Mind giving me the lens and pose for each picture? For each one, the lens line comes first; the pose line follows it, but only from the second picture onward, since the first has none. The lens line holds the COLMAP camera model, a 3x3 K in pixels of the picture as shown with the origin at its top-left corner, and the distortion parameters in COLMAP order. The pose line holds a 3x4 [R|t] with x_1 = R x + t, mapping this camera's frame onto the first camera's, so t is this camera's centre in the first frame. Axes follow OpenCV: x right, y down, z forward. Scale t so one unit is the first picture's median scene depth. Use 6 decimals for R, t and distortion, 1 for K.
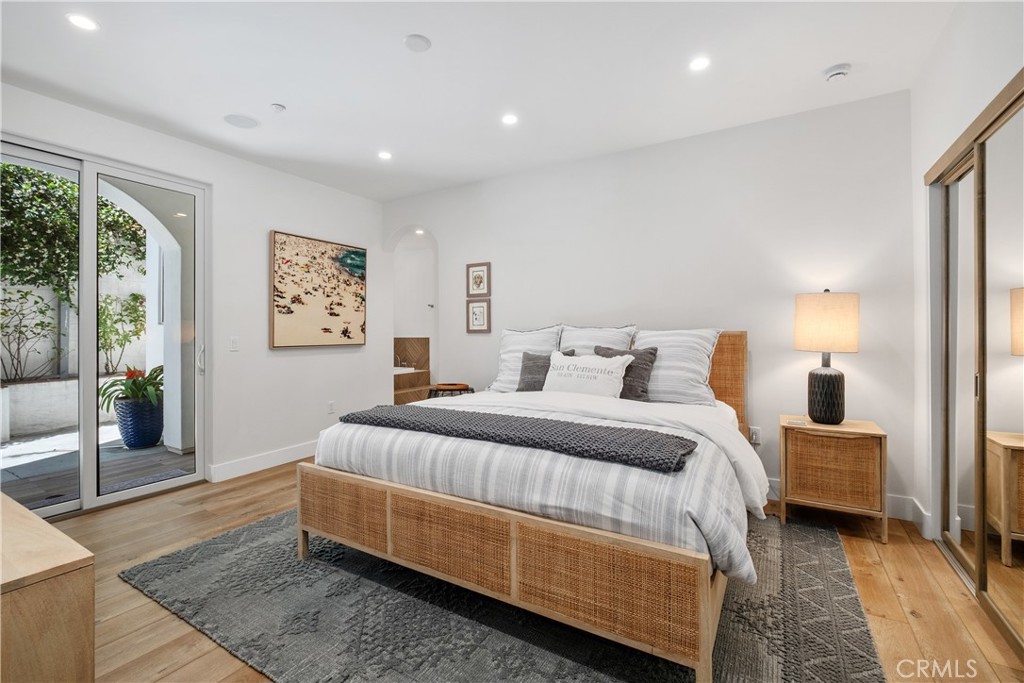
lens RADIAL K [[442.5, 0, 509.2], [0, 442.5, 334.8], [0, 0, 1]] dist [0.000569, -0.004093]
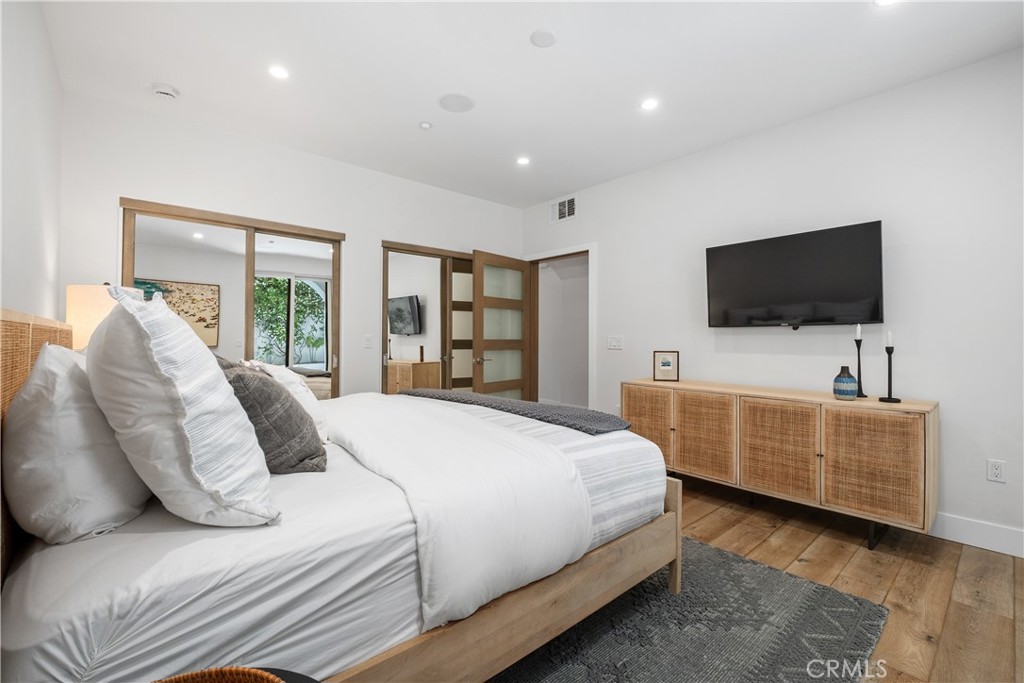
lens RADIAL K [[440.6, 0, 511.1], [0, 440.6, 336.9], [0, 0, 1]] dist [0.003925, -0.006642]
pose [[-0.950962, 0.008825, 0.309181, -0.324093], [0.004309, 0.999874, -0.015284, 0.023935], [-0.309277, -0.013203, -0.950880, 1.408508]]
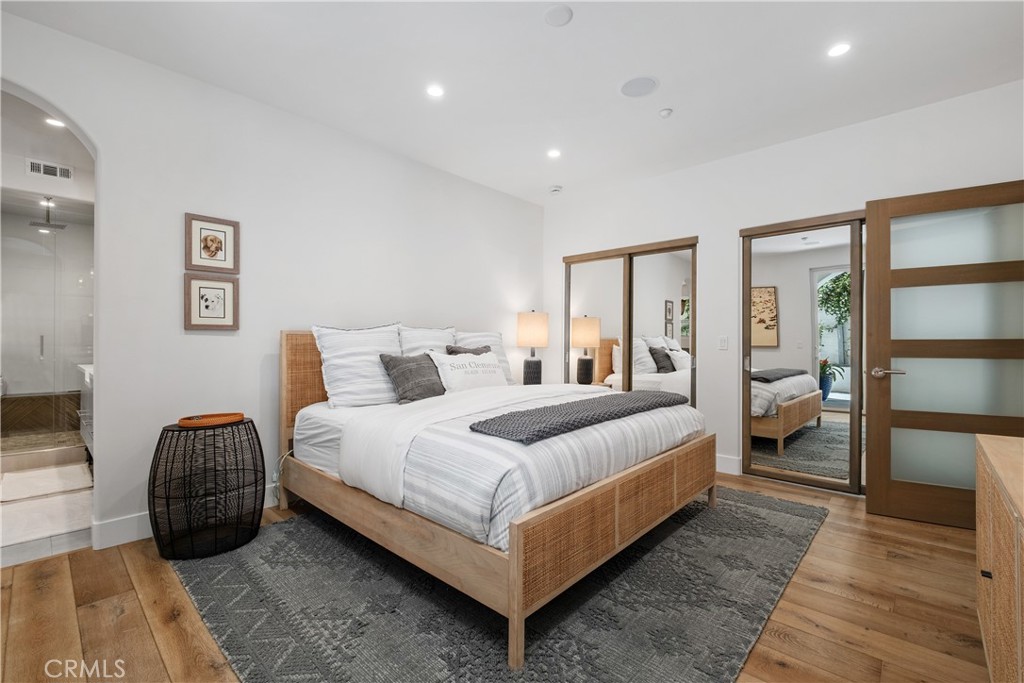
lens RADIAL K [[440.6, 0, 511.1], [0, 440.6, 336.9], [0, 0, 1]] dist [0.003925, -0.006642]
pose [[0.204137, 0.014605, 0.978833, -0.830241], [-0.001054, 0.999891, -0.014700, 0.019968], [-0.978942, 0.001969, 0.204130, 0.652253]]
